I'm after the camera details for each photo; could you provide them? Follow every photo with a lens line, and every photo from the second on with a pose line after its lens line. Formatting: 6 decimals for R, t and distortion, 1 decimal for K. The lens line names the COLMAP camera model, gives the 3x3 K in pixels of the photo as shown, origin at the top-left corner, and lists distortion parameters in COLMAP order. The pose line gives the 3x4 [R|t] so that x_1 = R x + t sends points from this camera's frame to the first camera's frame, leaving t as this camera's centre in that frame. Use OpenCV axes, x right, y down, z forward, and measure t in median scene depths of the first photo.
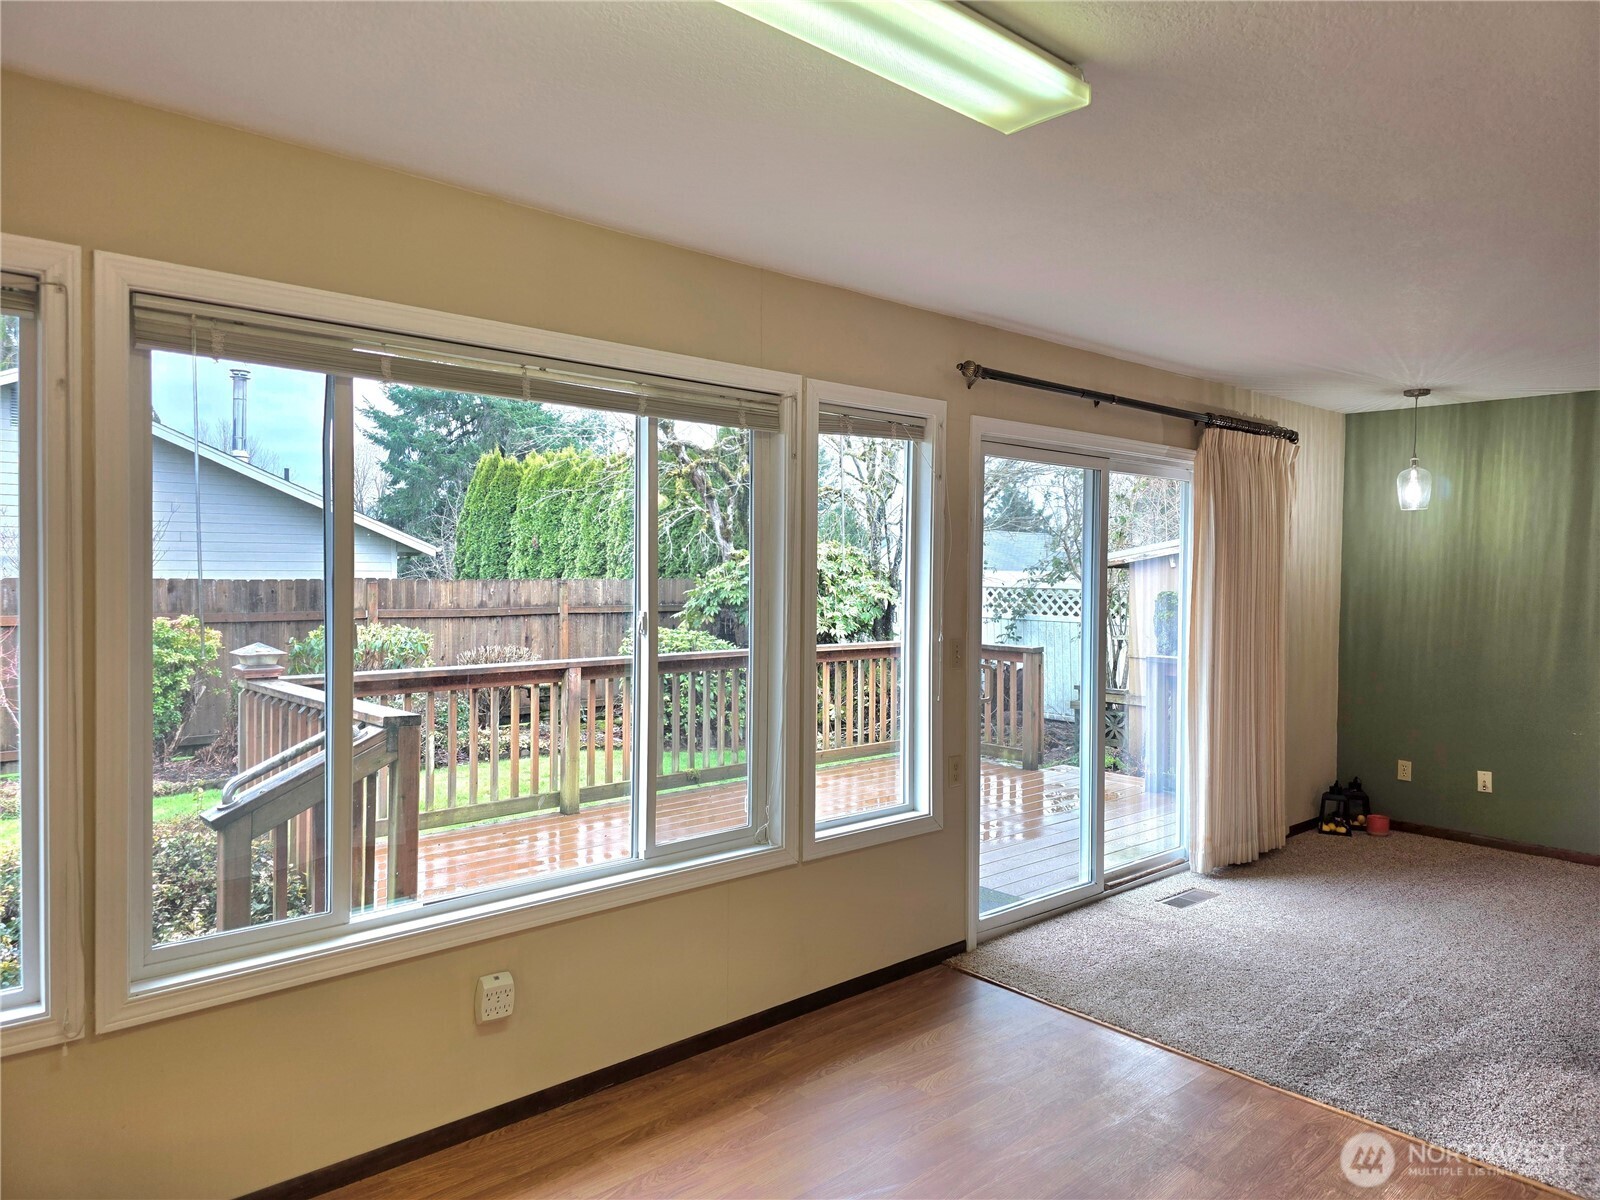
lens RADIAL K [[1064.3, 0, 808.8], [0, 1064.3, 595.5], [0, 0, 1]] dist [0.072554, -0.073390]
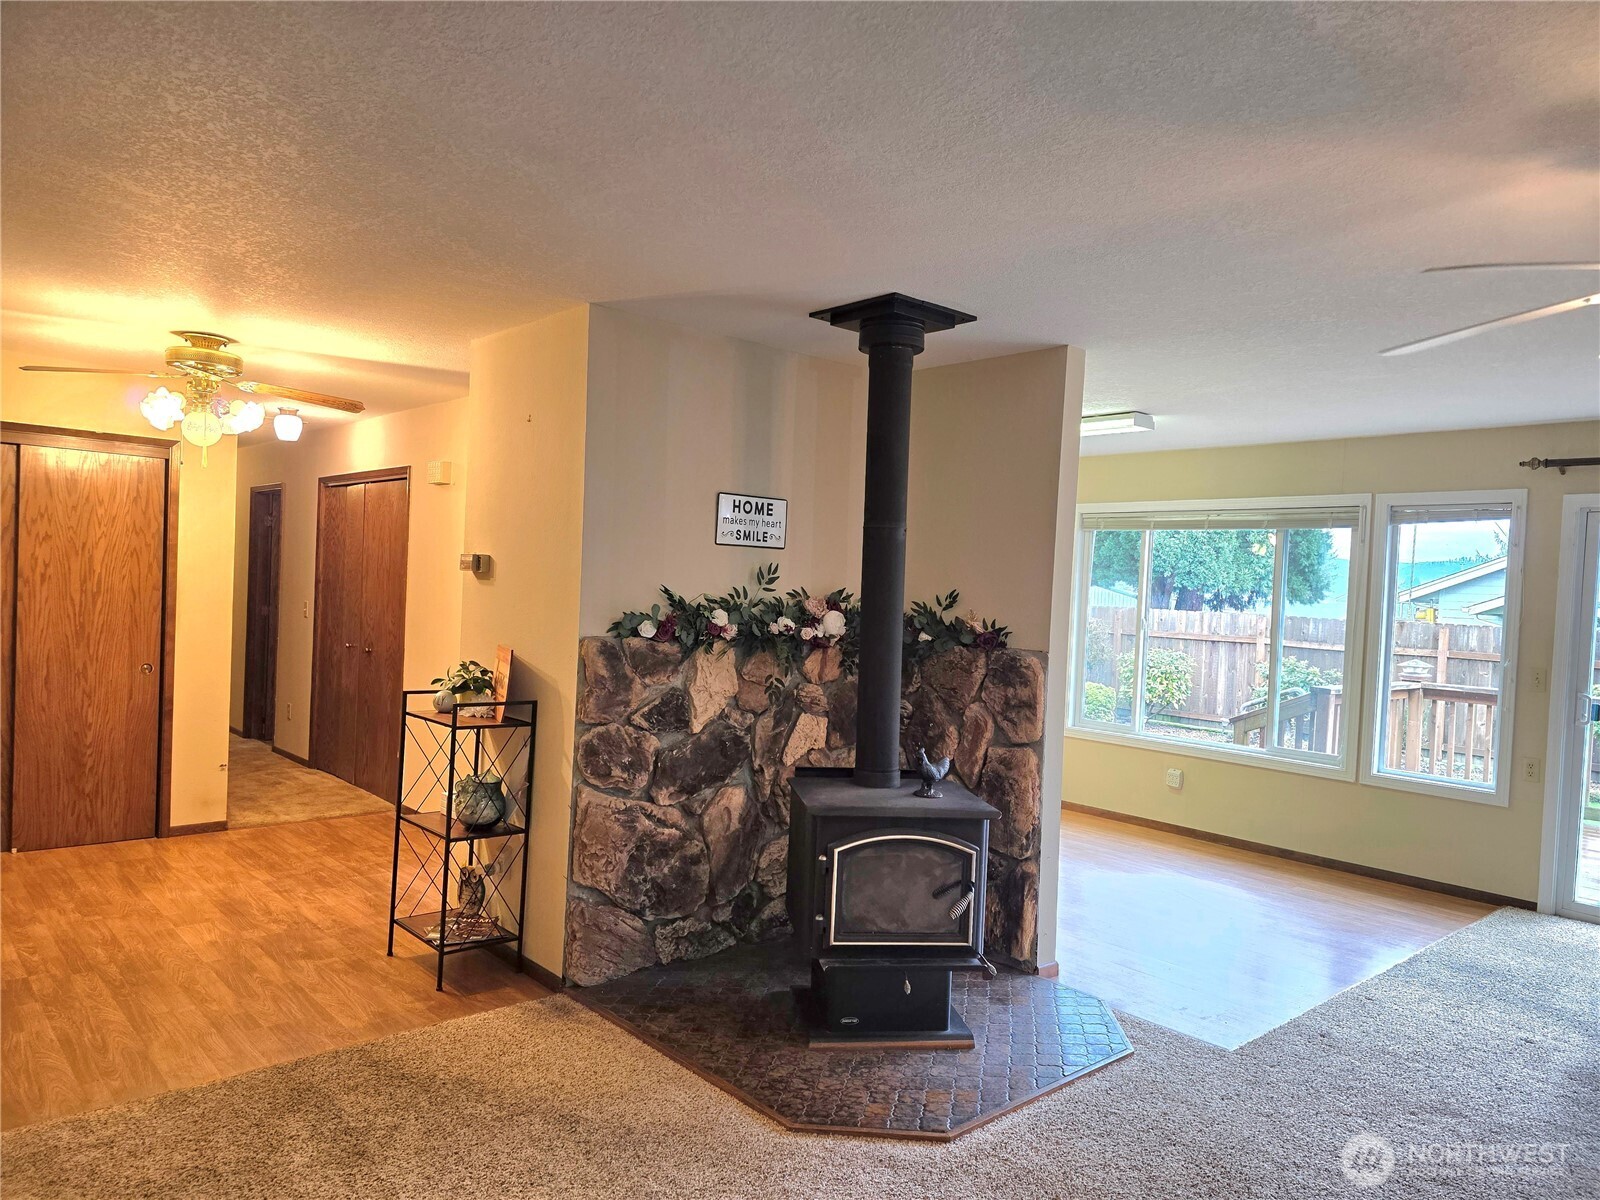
lens RADIAL K [[1068.5, 0, 798.2], [0, 1068.5, 603.4], [0, 0, 1]] dist [0.071678, -0.072568]
pose [[-0.008177, 0.006825, -0.999943, 0.985720], [-0.068581, 0.997618, 0.007370, 0.009532], [0.997612, 0.068637, -0.007690, 0.069516]]
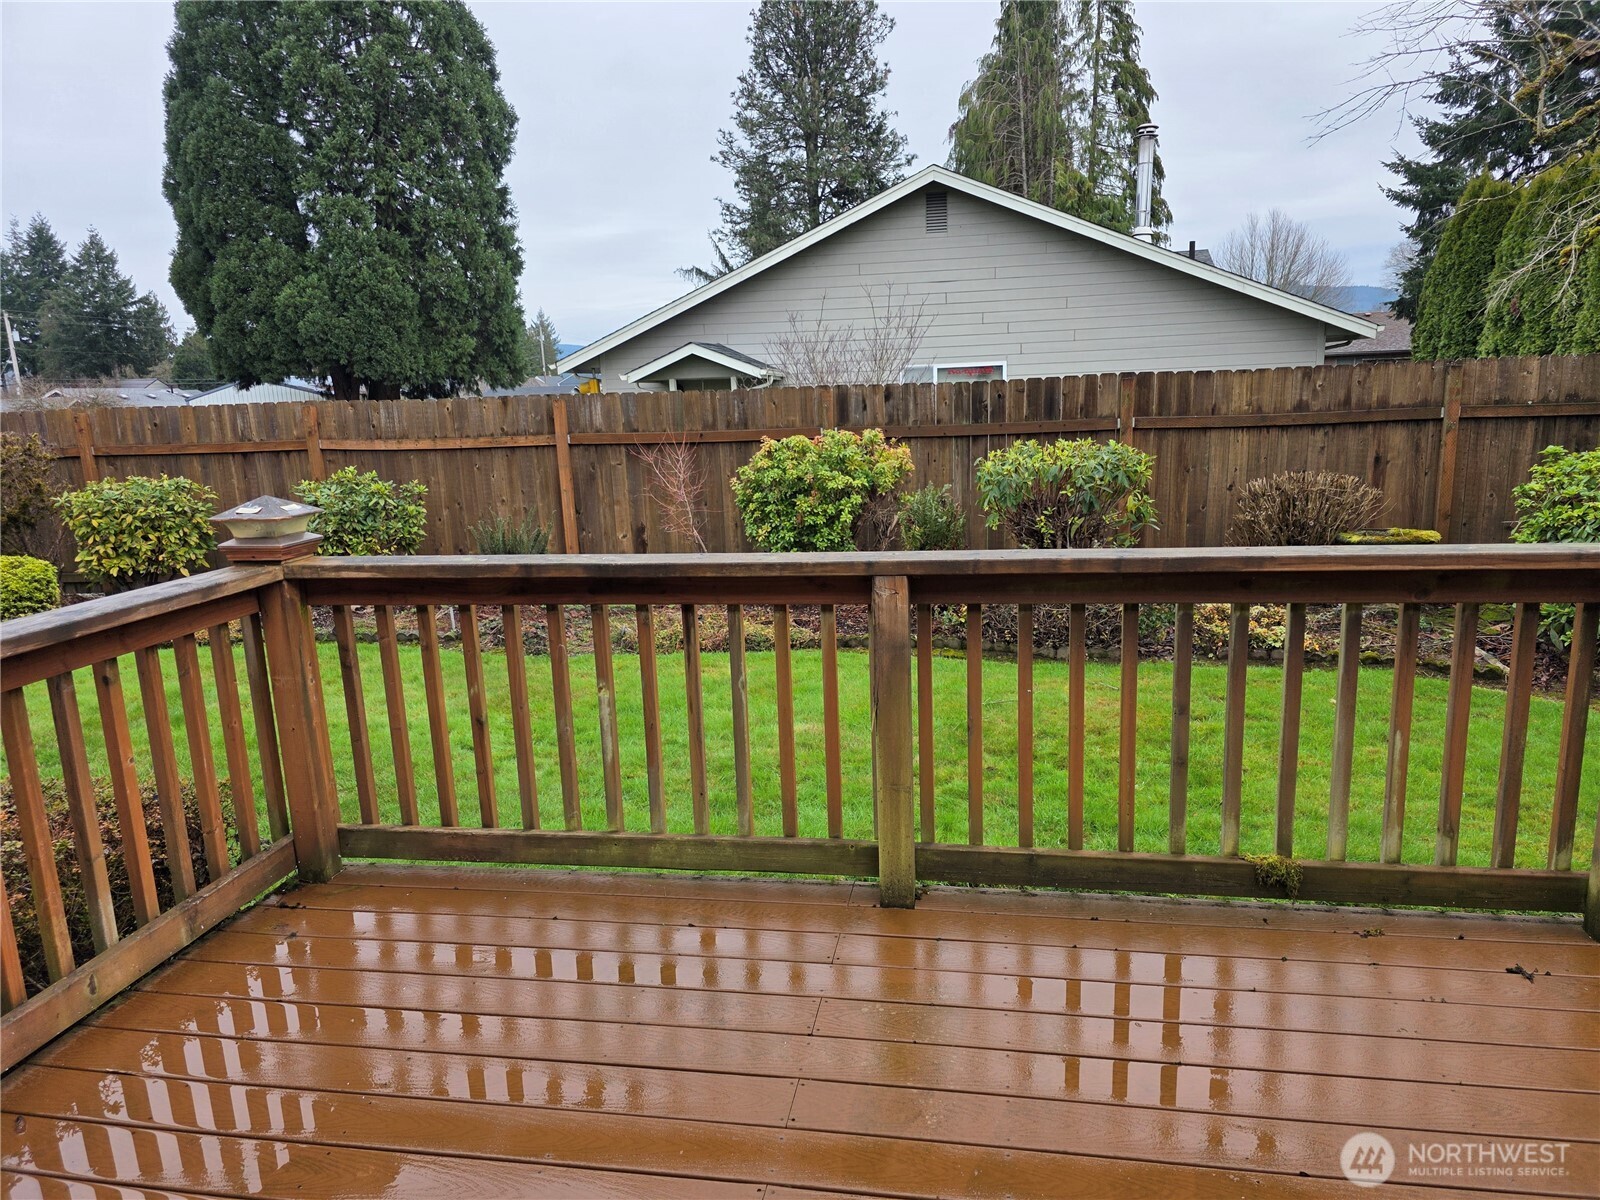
lens RADIAL K [[1076.2, 0, 802.7], [0, 1076.2, 619.6], [0, 0, 1]] dist [0.064970, -0.062176]
pose [[0.613580, 0.136451, -0.777754, 0.089084], [0.023415, 0.981379, 0.190648, 0.004657], [0.789285, -0.135189, 0.598960, 0.760903]]
